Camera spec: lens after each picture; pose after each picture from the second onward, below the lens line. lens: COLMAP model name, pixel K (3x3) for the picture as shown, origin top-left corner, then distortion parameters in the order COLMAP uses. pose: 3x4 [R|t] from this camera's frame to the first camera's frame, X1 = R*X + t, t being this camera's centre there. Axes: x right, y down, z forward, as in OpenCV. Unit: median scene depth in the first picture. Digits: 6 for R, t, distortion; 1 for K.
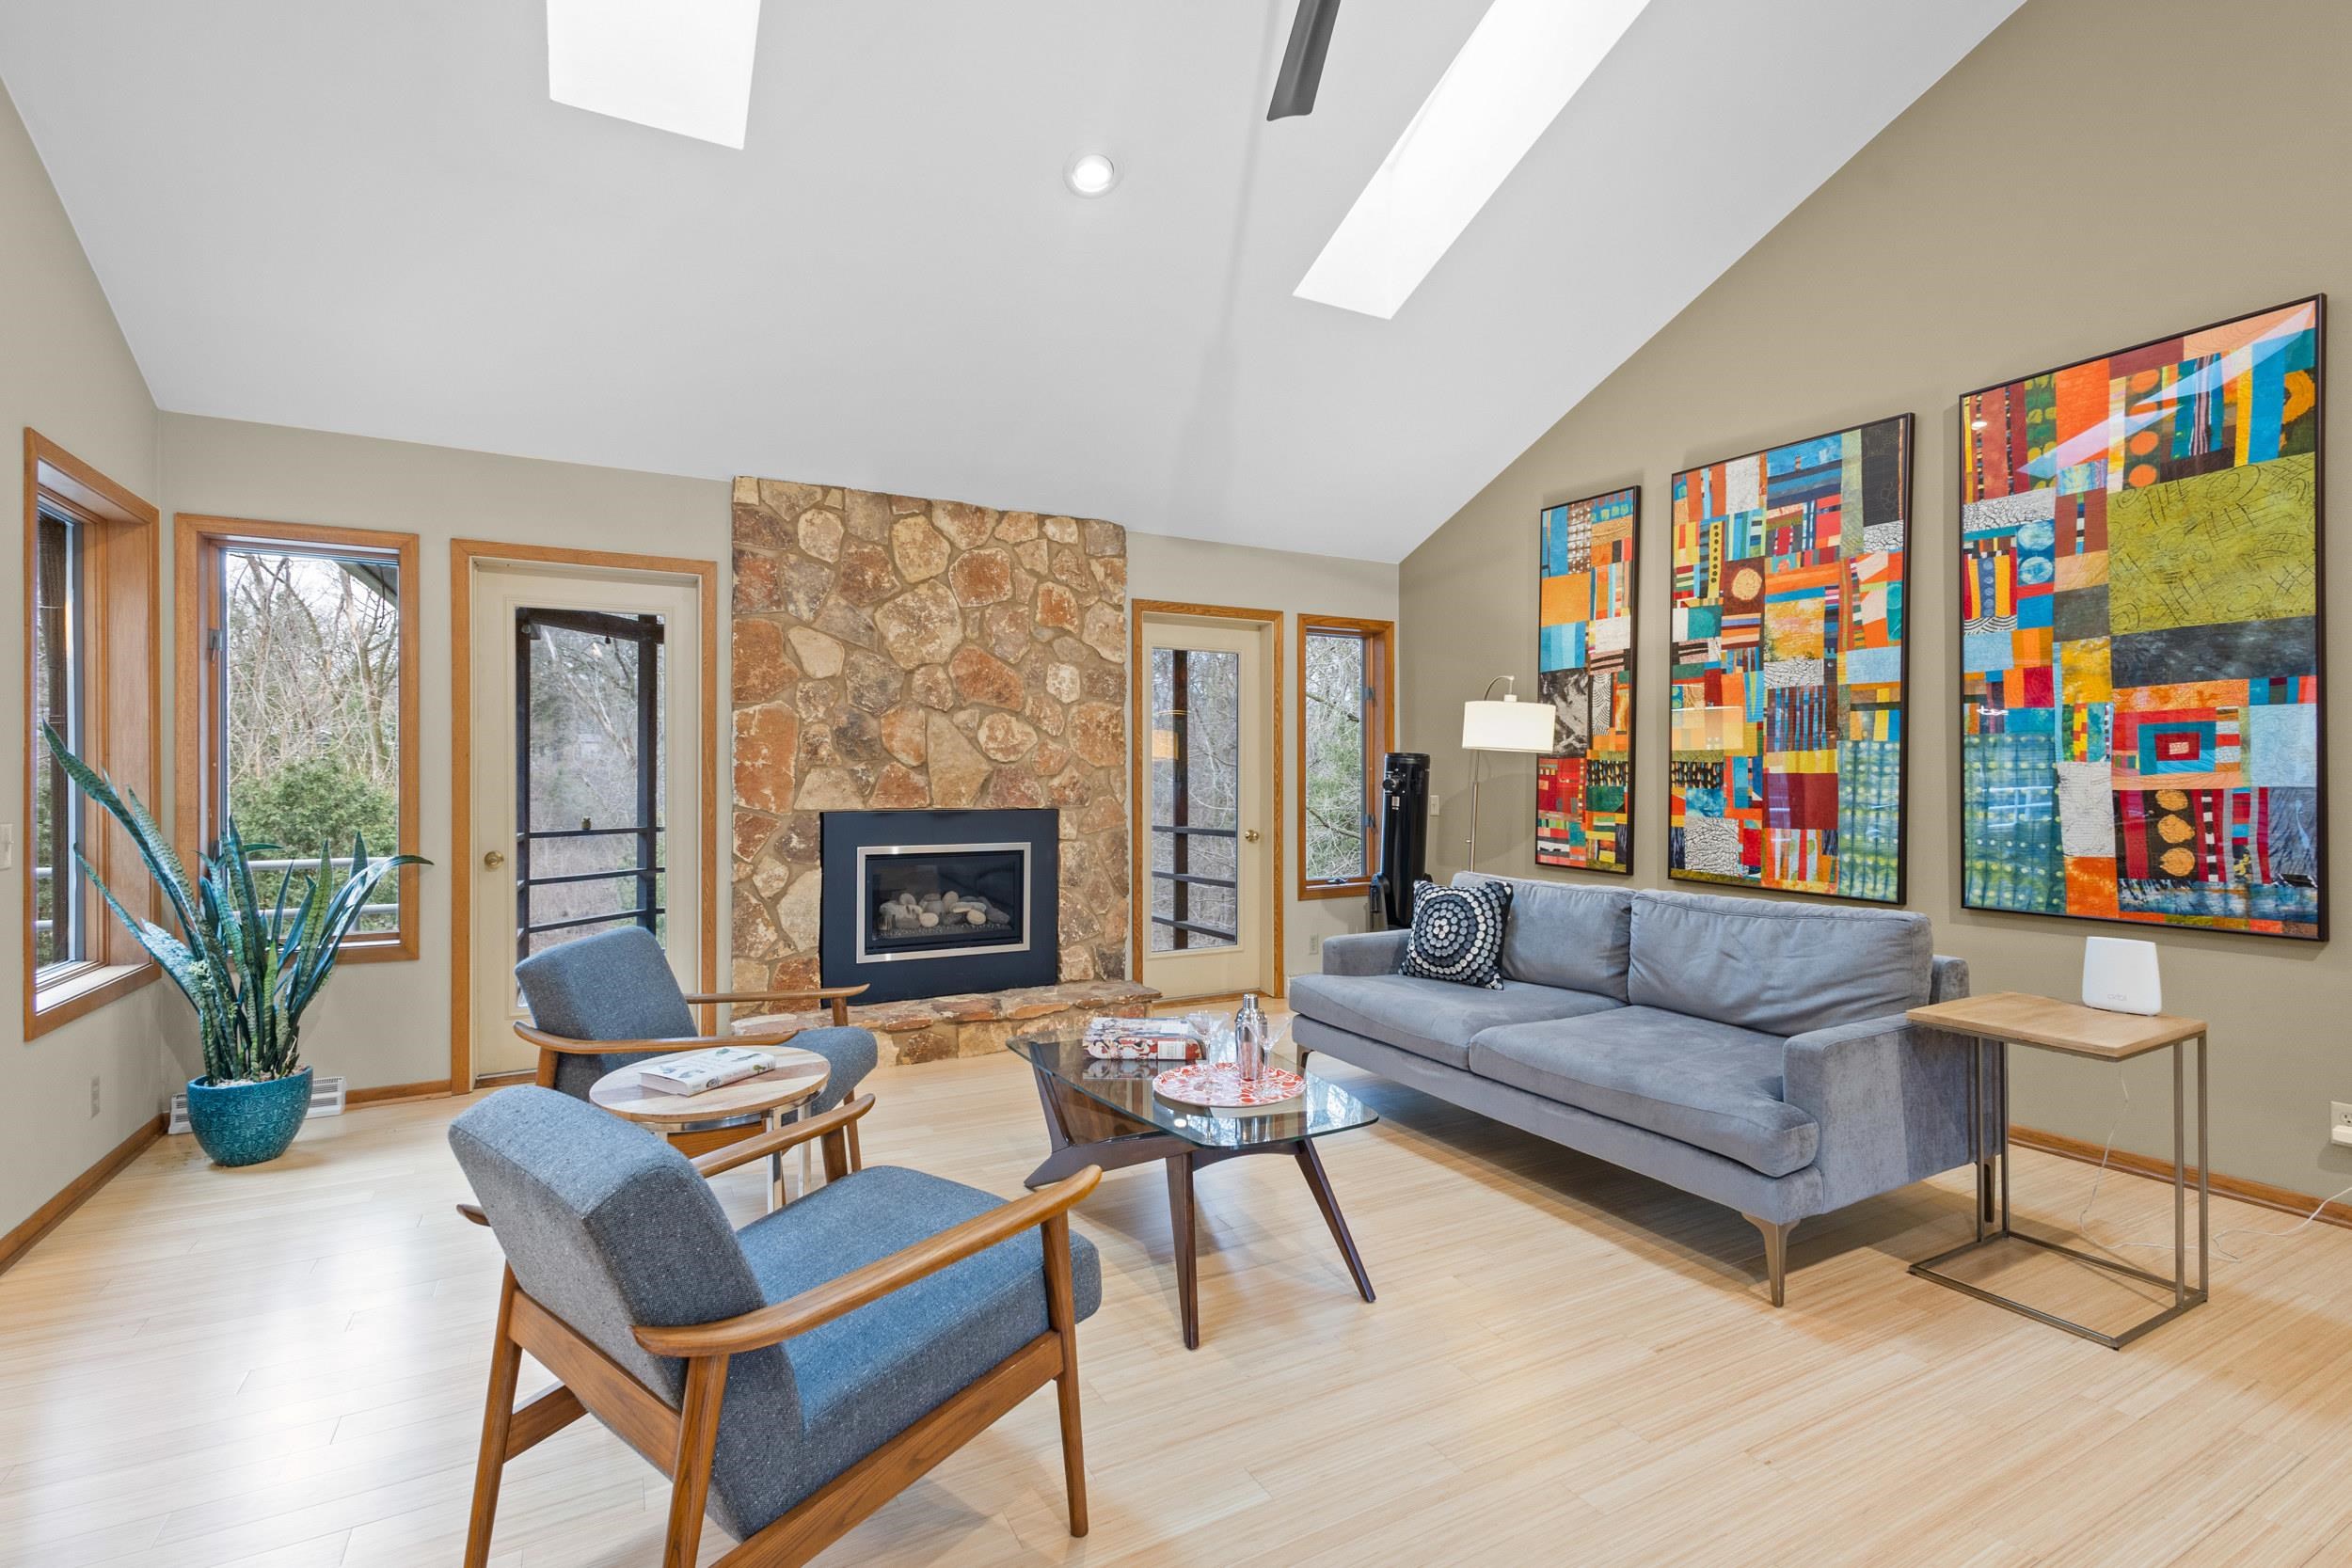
lens RADIAL K [[1073.8, 0, 1173.7], [0, 1073.8, 779.1], [0, 0, 1]] dist [0.011329, -0.003226]
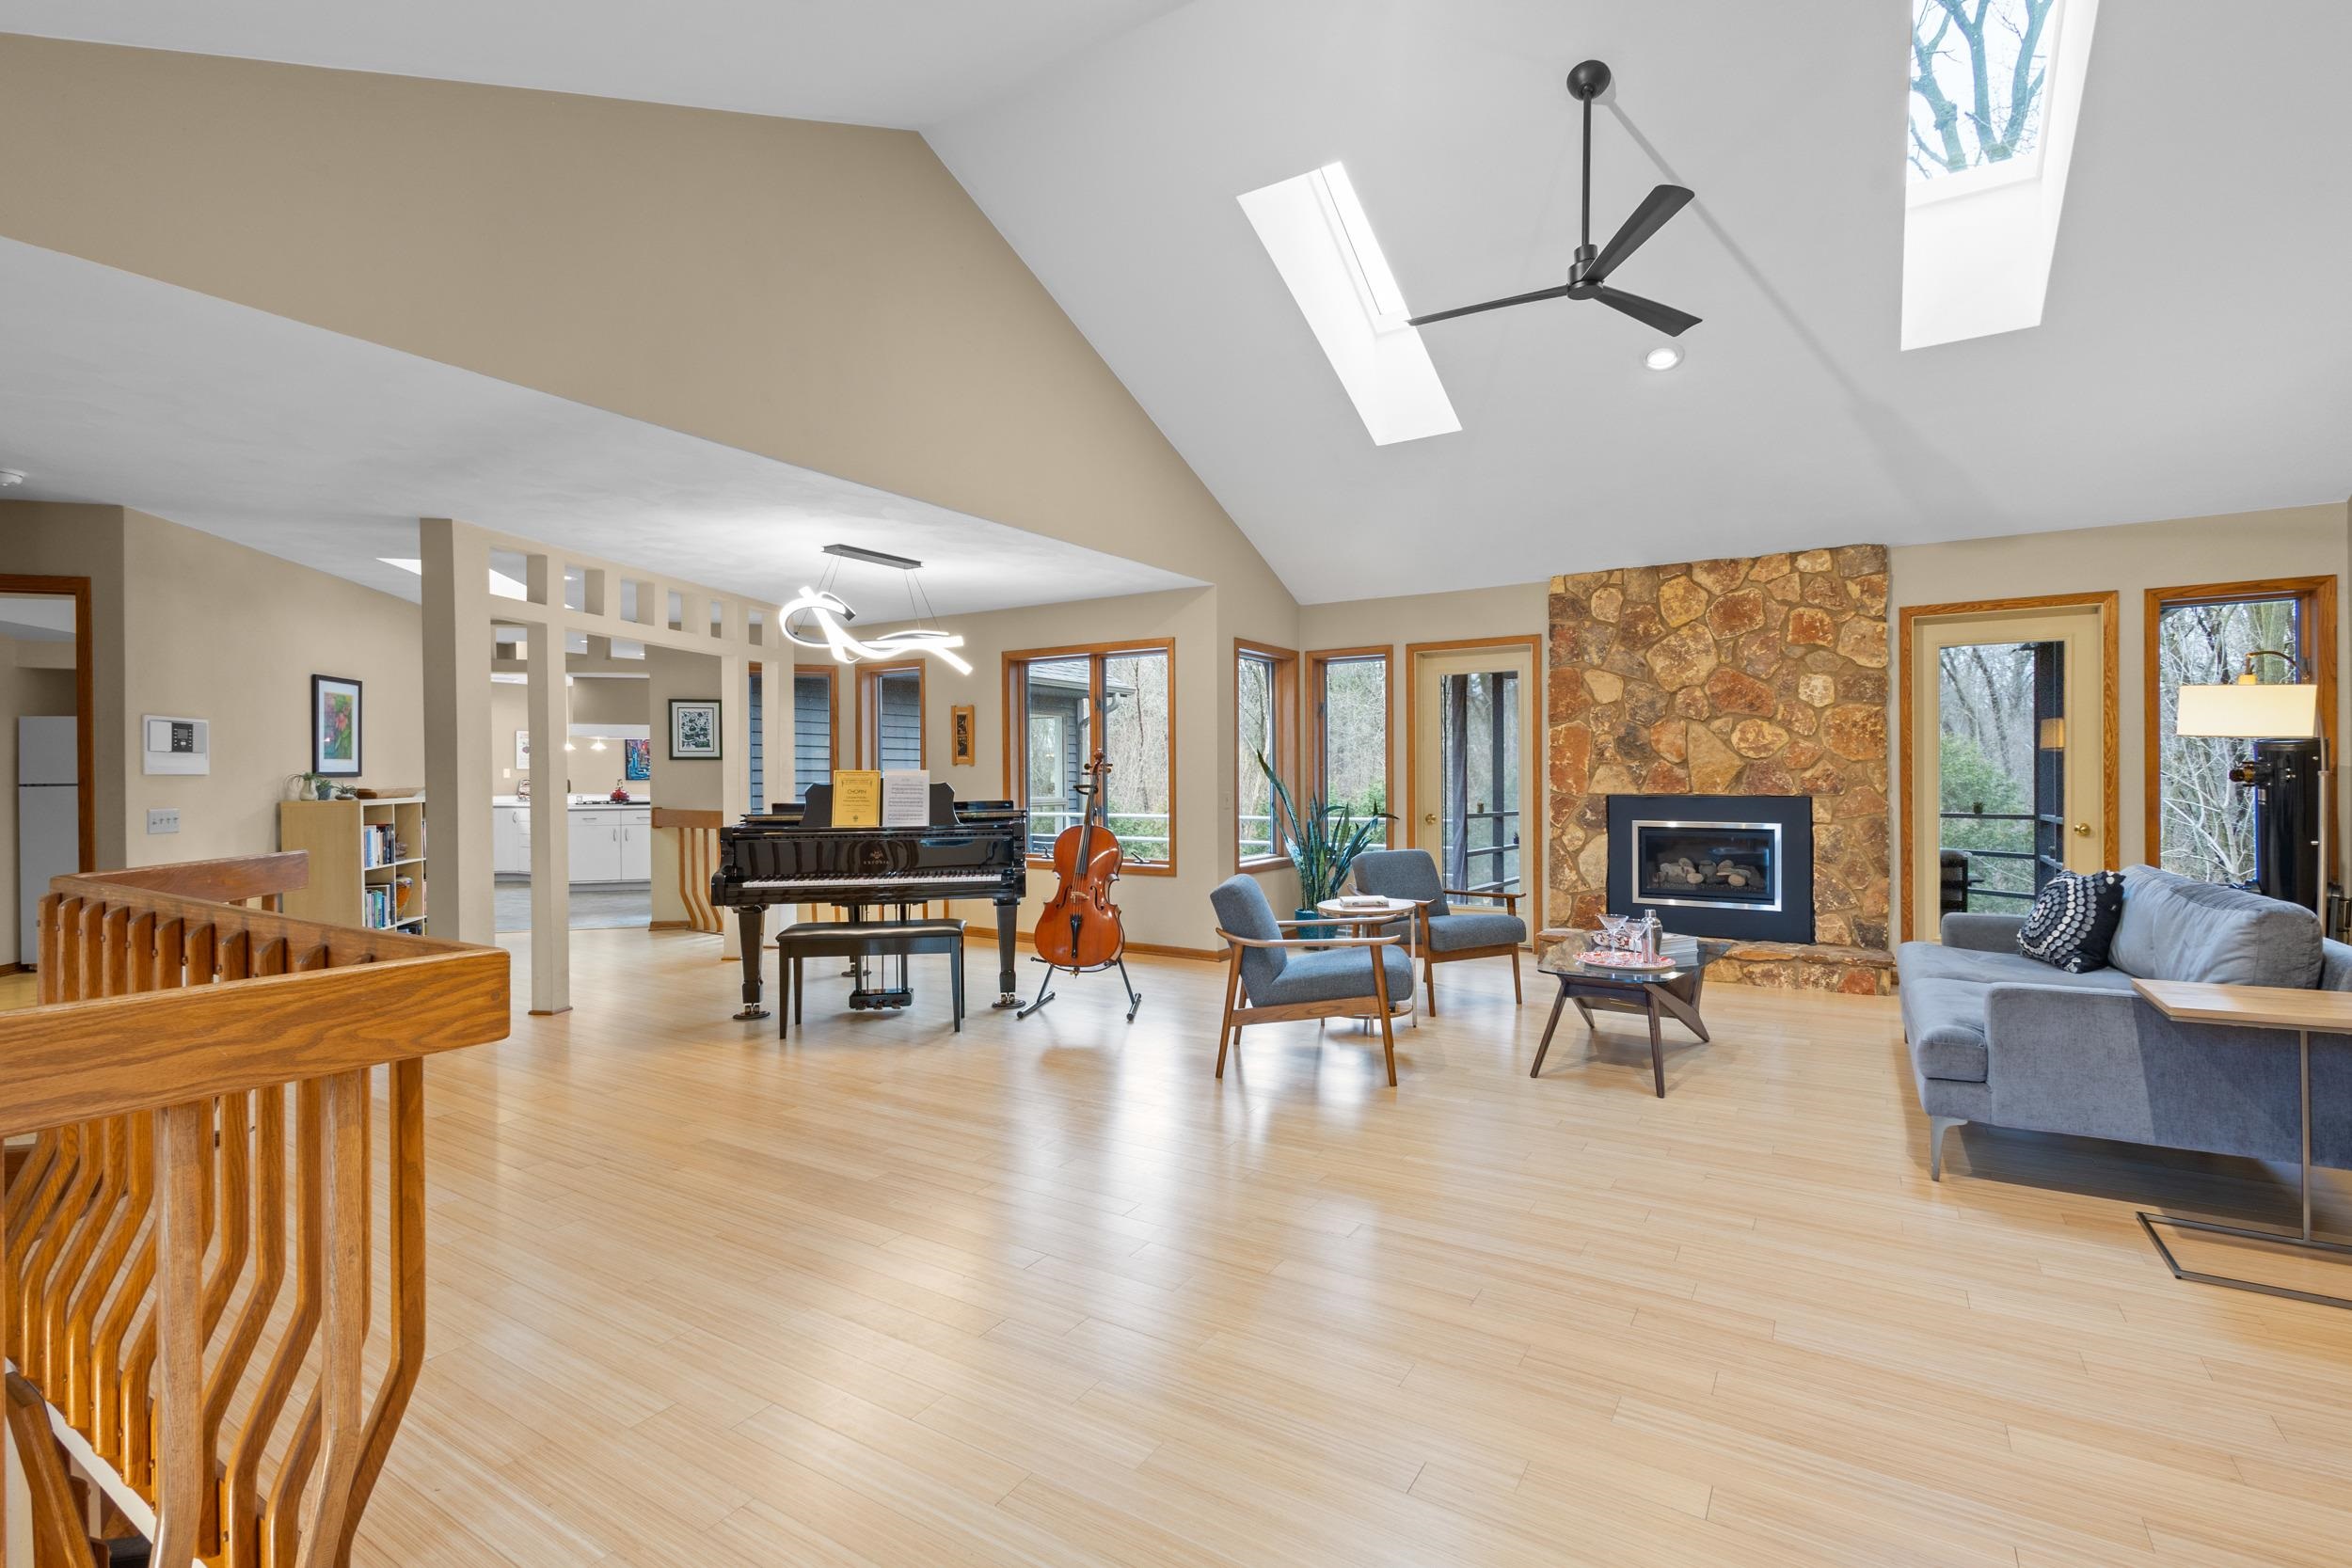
lens RADIAL K [[1073.8, 0, 1177.0], [0, 1073.8, 783.9], [0, 0, 1]] dist [0.011329, -0.003226]
pose [[0.488091, 0.004138, -0.872783, 0.731399], [0.004047, 0.999967, 0.007004, 0.002935], [0.872783, -0.006950, 0.488058, -0.241923]]
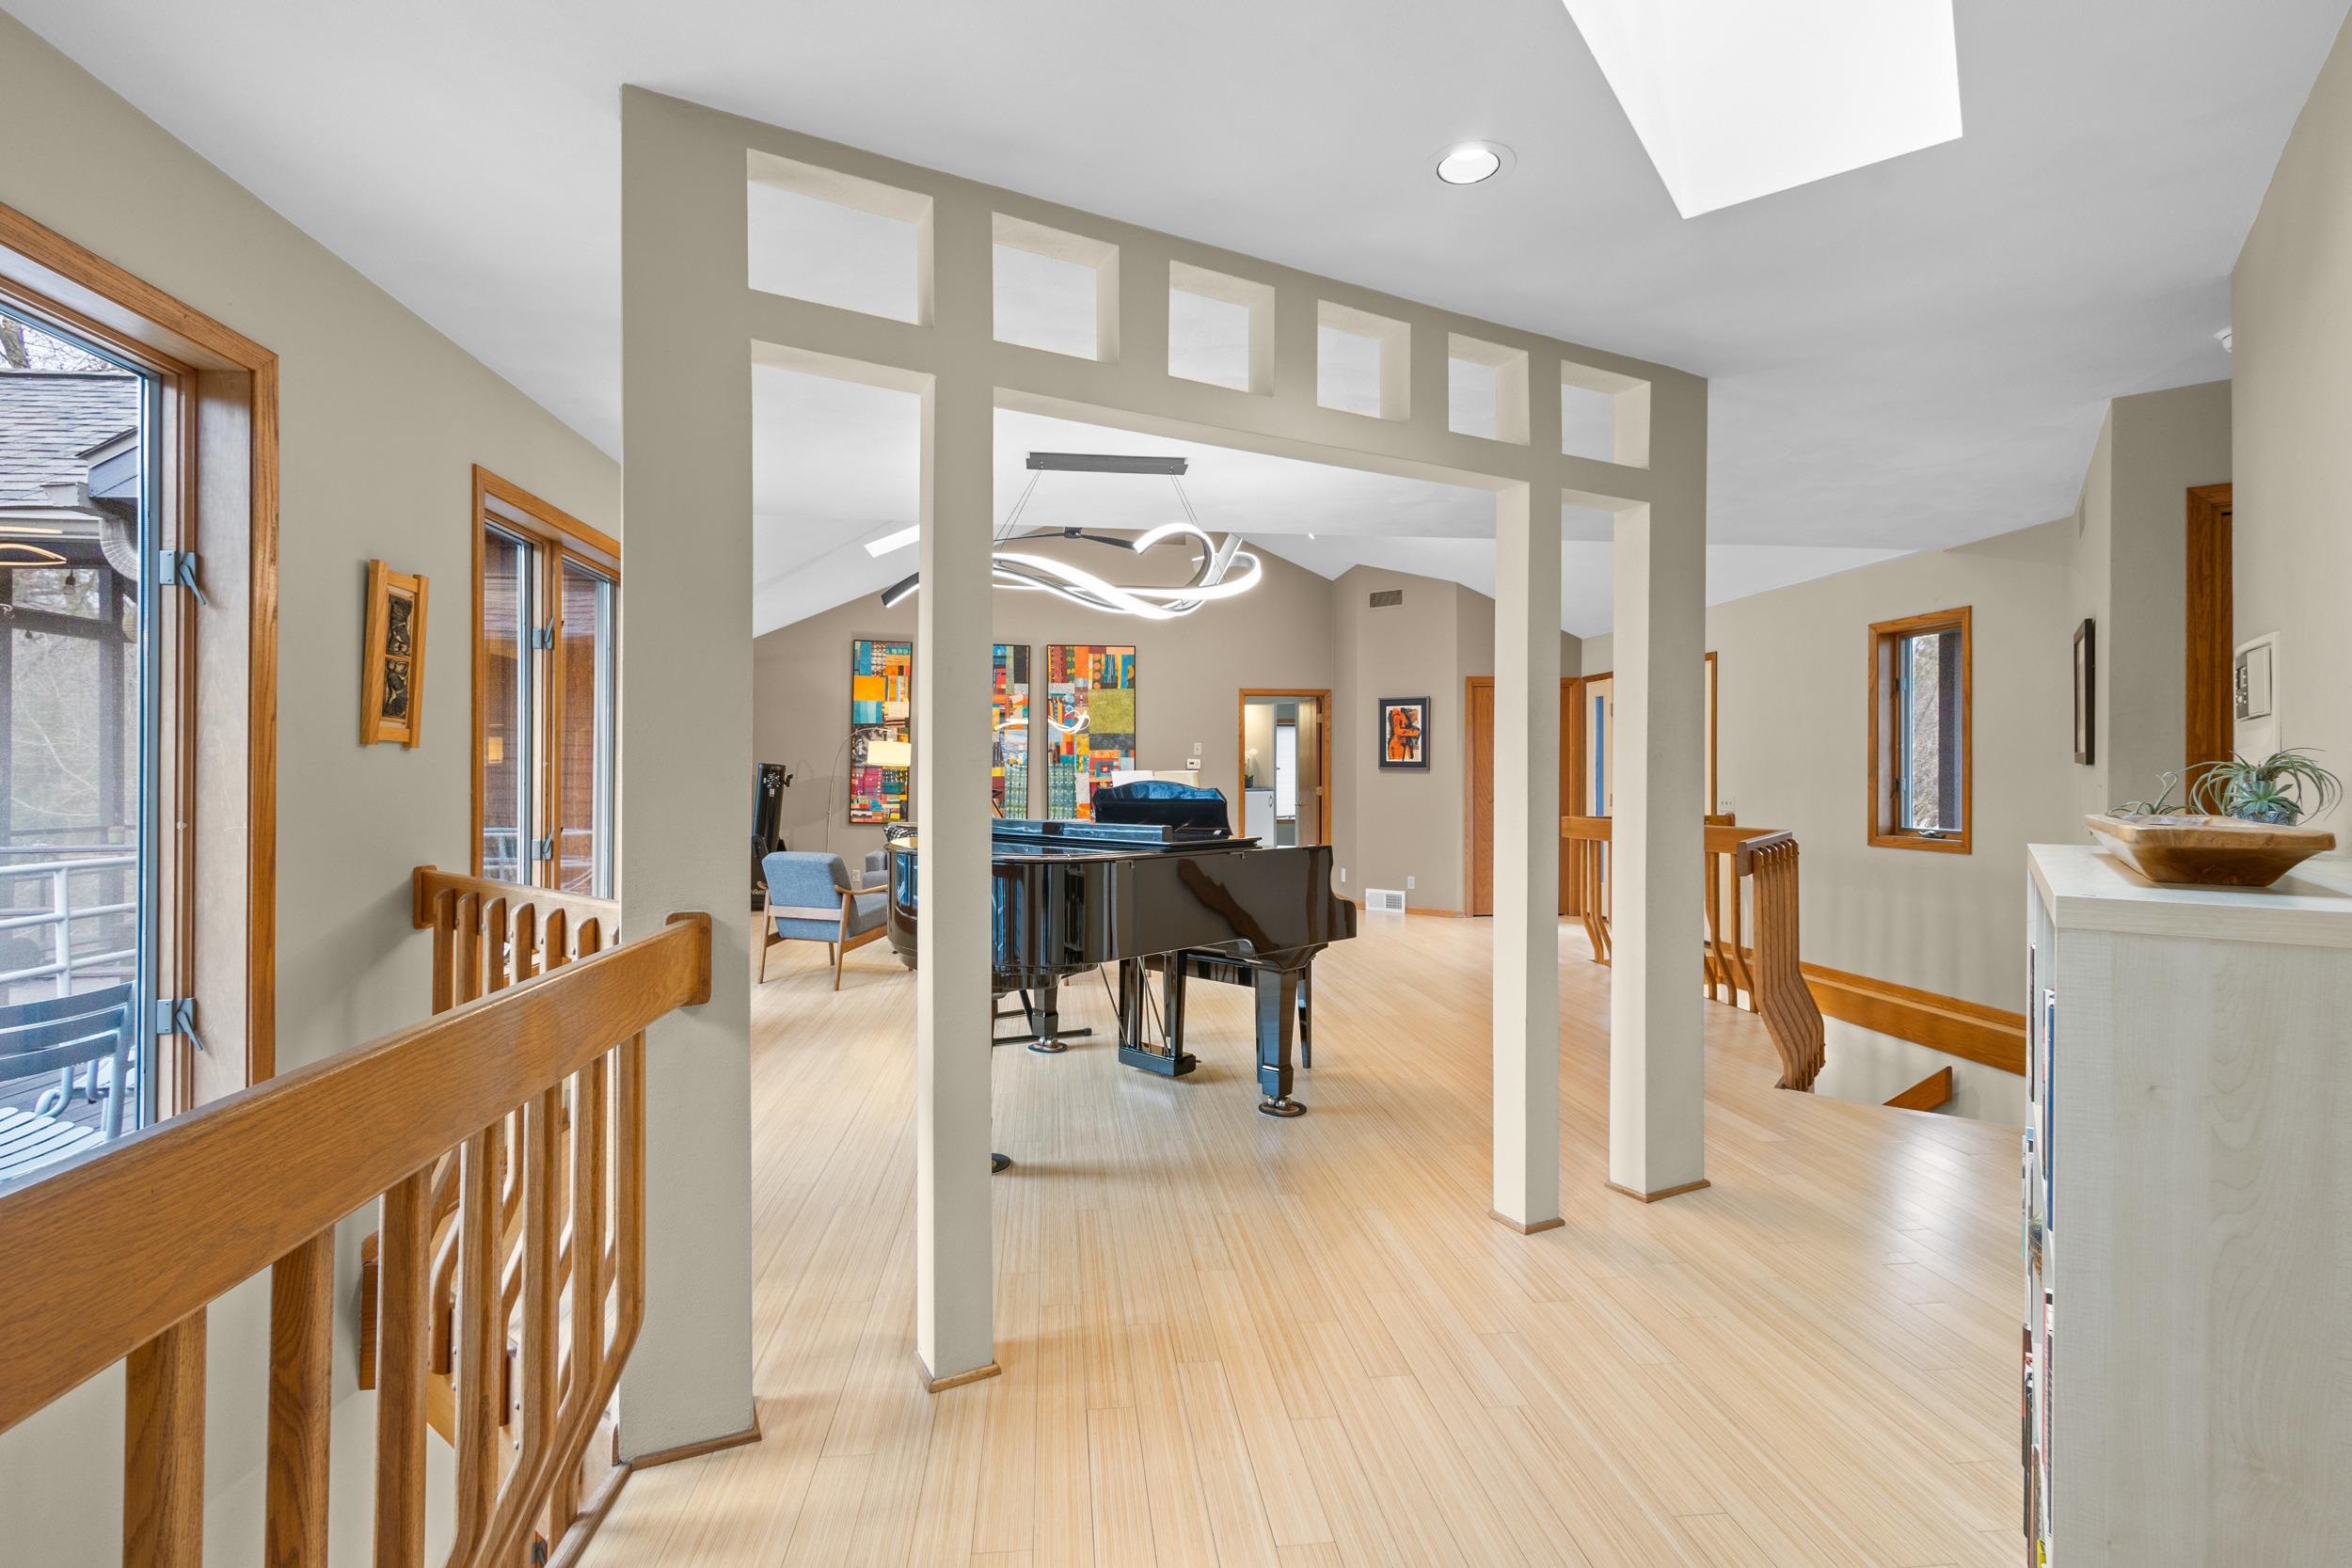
lens RADIAL K [[1073.8, 0, 1176.0], [0, 1073.8, 780.3], [0, 0, 1]] dist [0.011329, -0.003226]
pose [[0.365925, 0.001576, 0.930643, -1.674496], [0.000332, 0.999998, -0.001824, 0.009166], [-0.930644, 0.000976, 0.365924, -0.335001]]
